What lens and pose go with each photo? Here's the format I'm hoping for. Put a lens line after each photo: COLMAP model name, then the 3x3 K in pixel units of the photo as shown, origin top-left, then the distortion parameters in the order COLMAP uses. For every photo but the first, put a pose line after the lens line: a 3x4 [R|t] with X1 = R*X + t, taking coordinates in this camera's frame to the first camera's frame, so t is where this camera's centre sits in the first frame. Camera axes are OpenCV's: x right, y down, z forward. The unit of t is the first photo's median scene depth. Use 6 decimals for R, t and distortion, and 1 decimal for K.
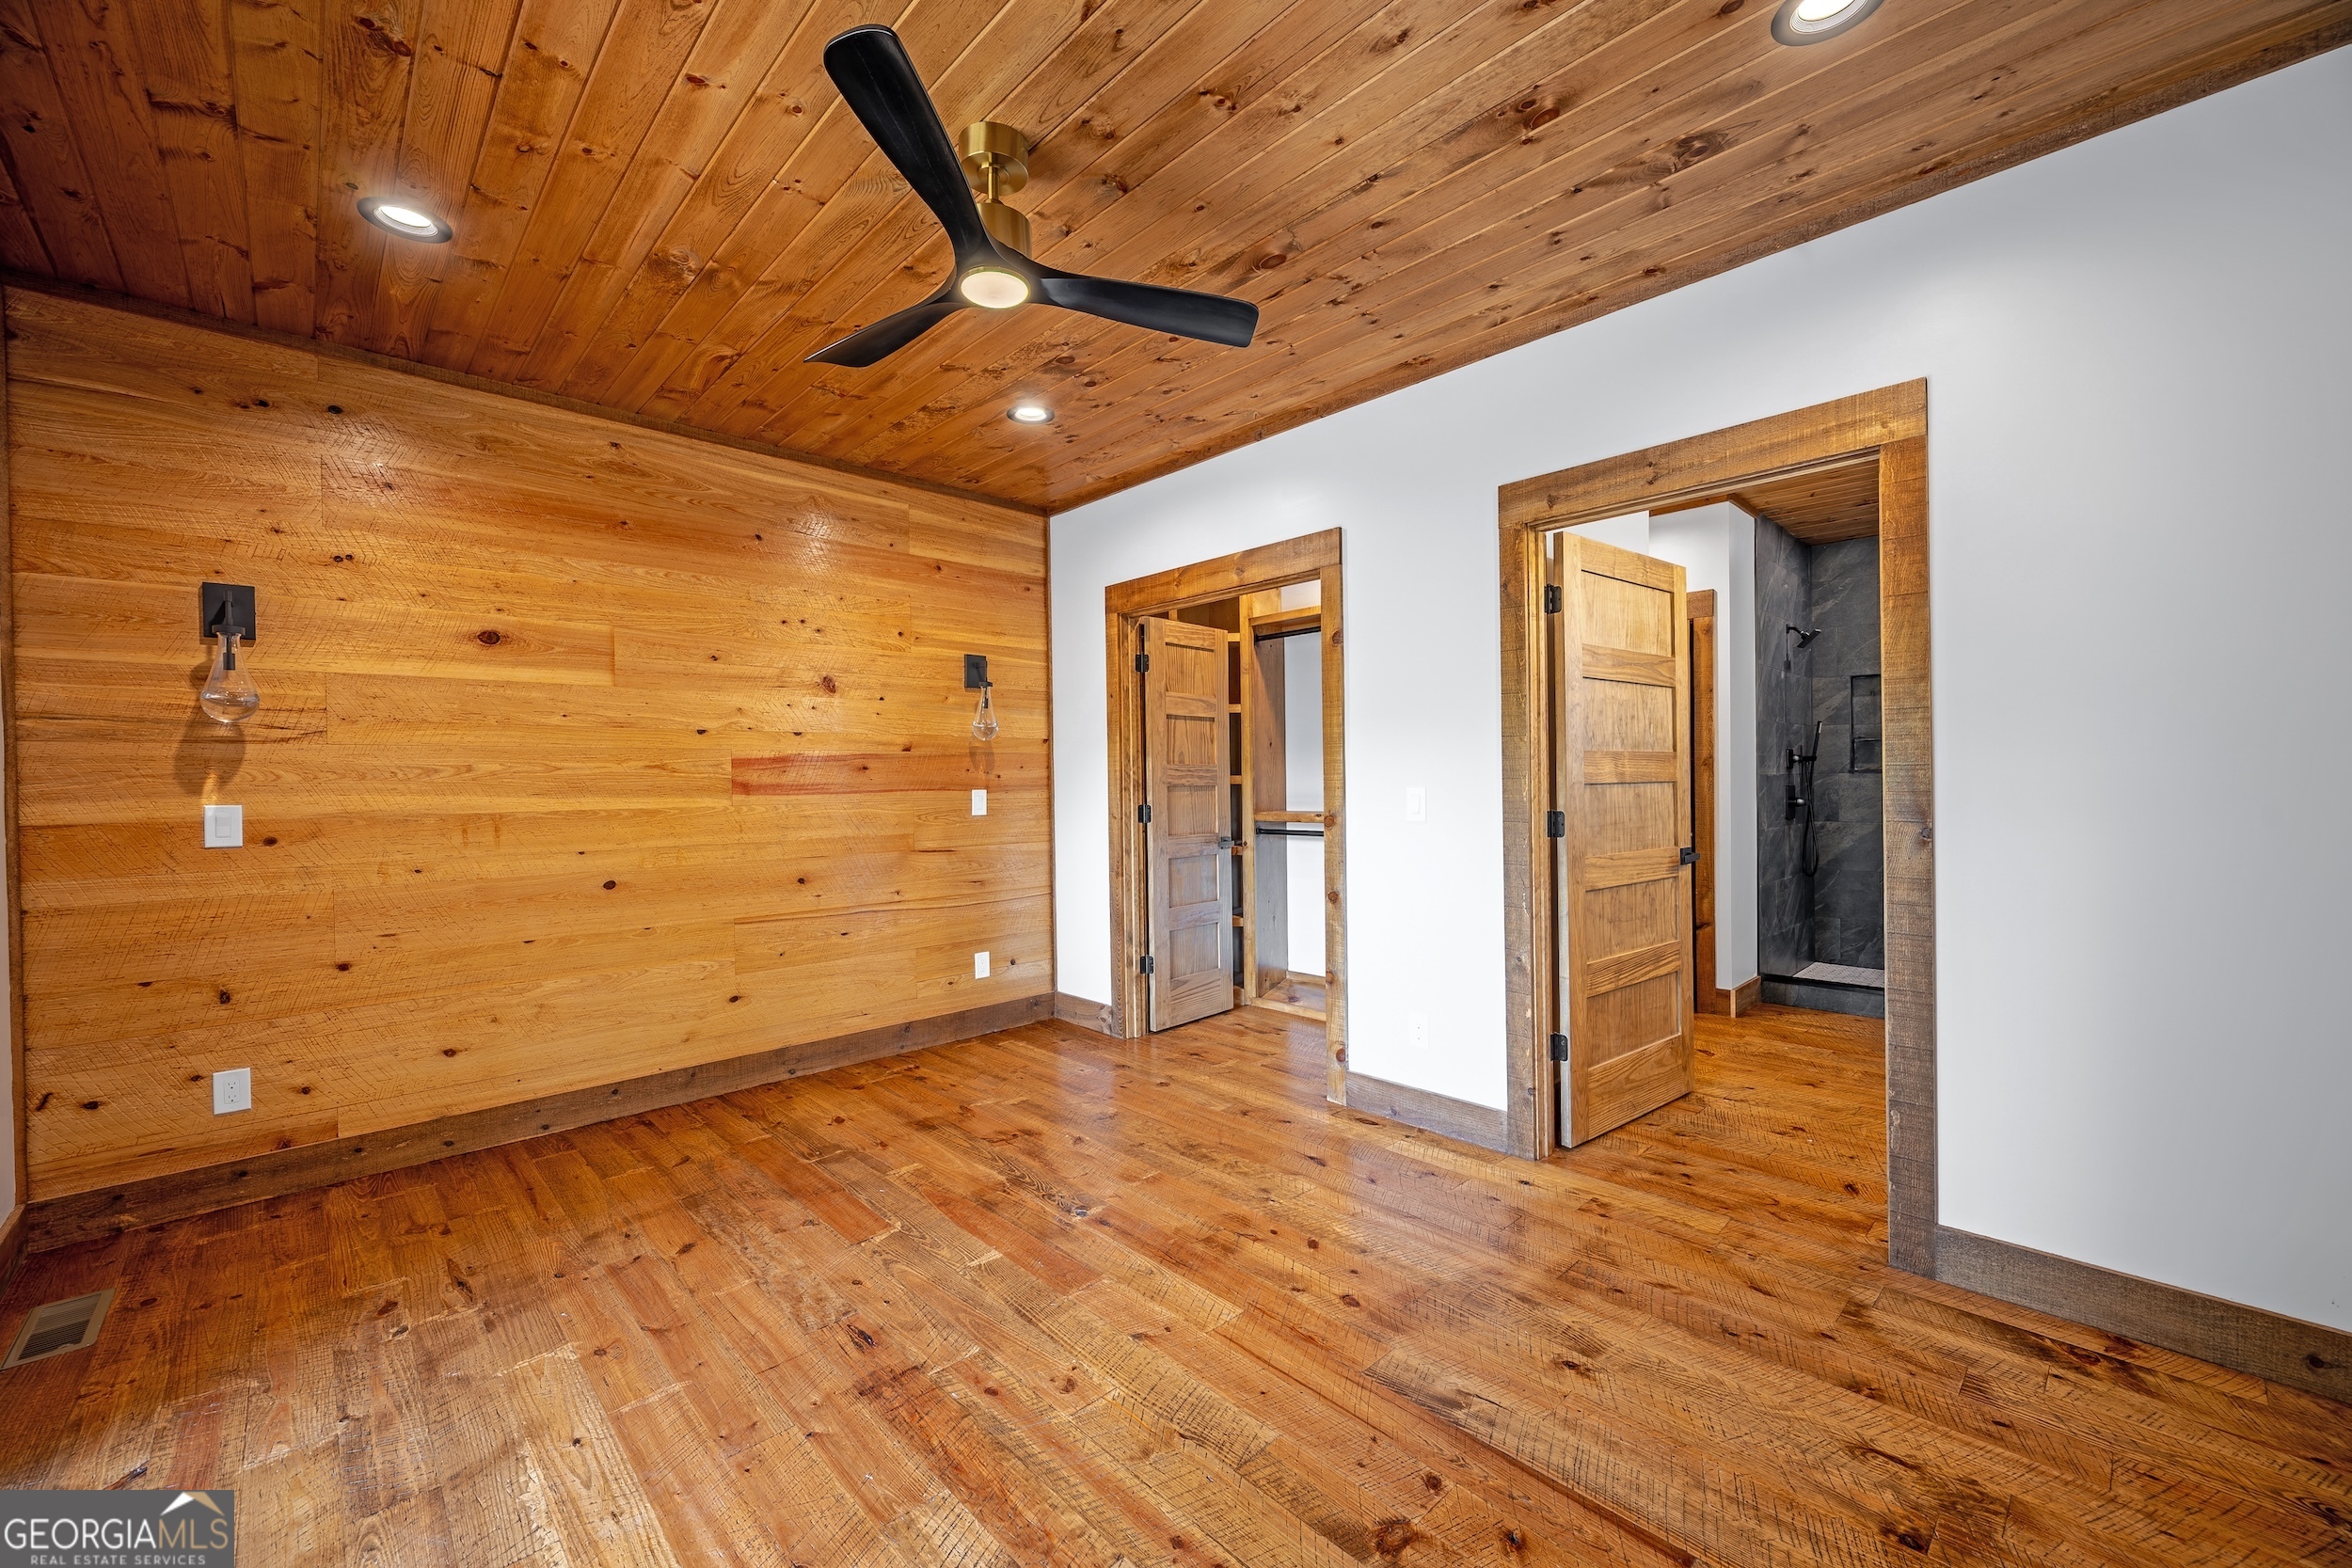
lens RADIAL K [[925.0, 0, 1185.5], [0, 925.0, 780.9], [0, 0, 1]] dist [0.000806, -0.000100]
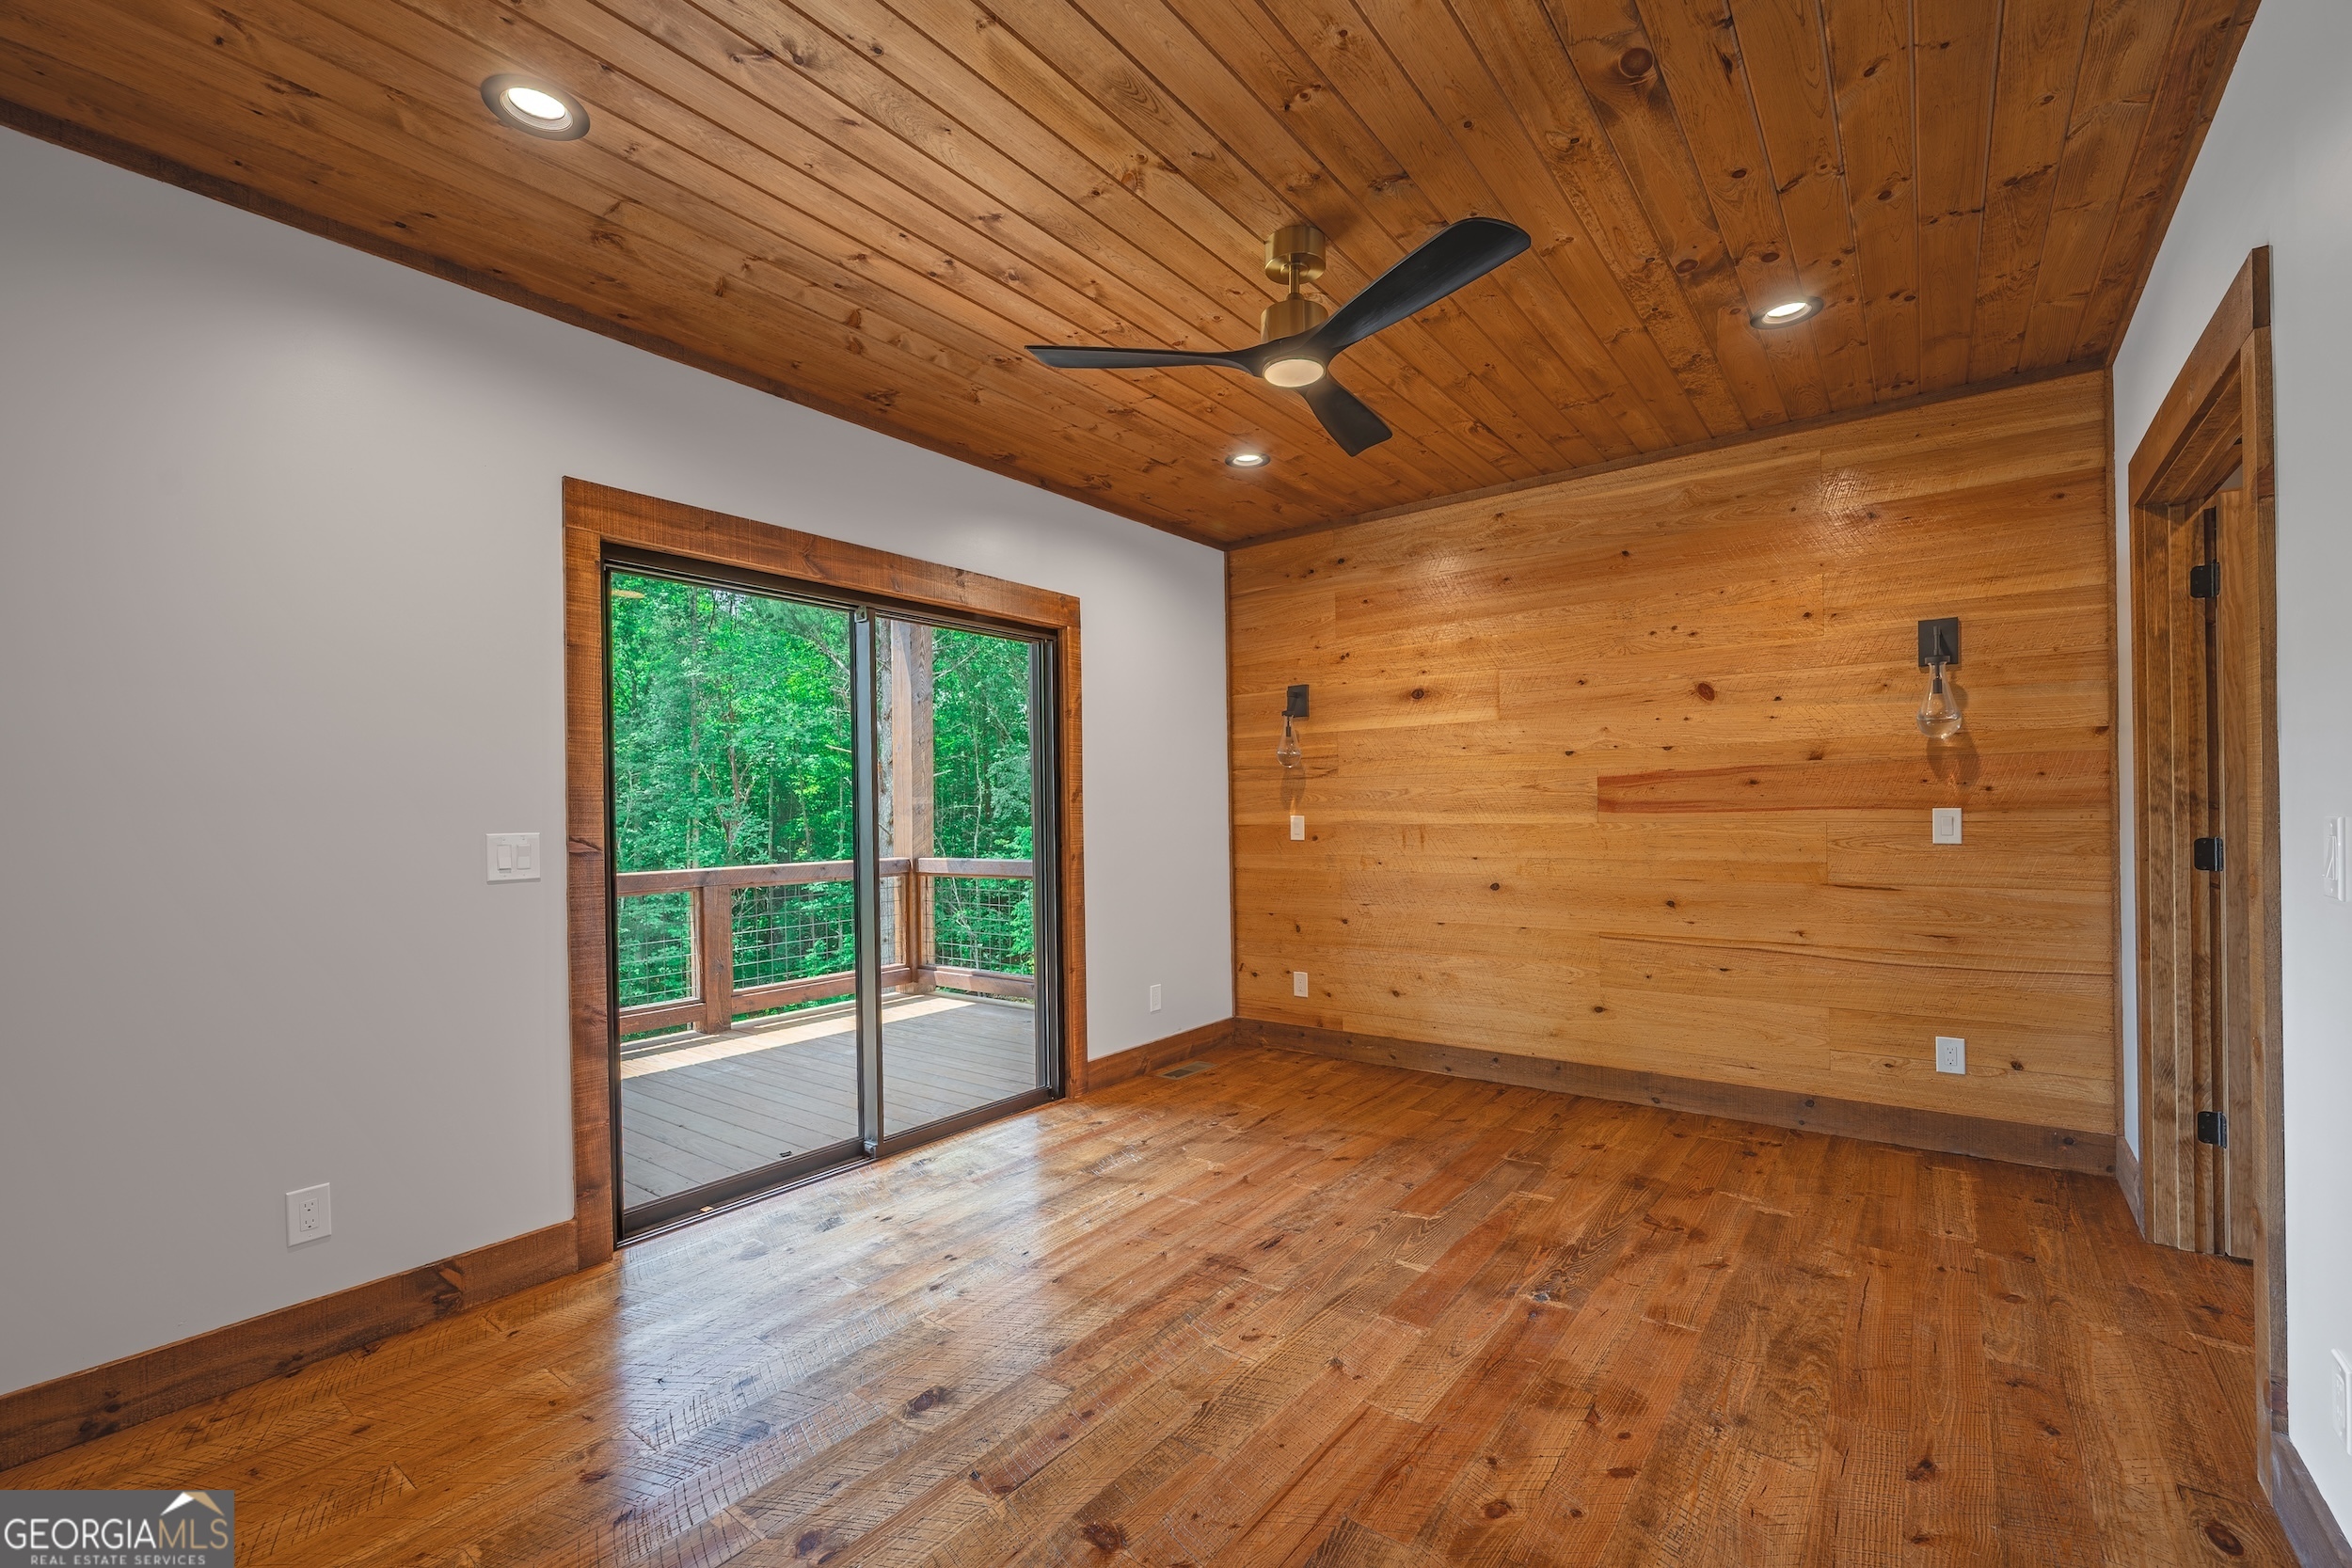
lens RADIAL K [[969.9, 0, 1156.1], [0, 969.9, 804.2], [0, 0, 1]] dist [0.001665, -0.000274]
pose [[0.158127, 0.004512, -0.987408, 0.610075], [0.013345, 0.999888, 0.006706, -0.009283], [0.987329, -0.014237, 0.158050, 0.414790]]
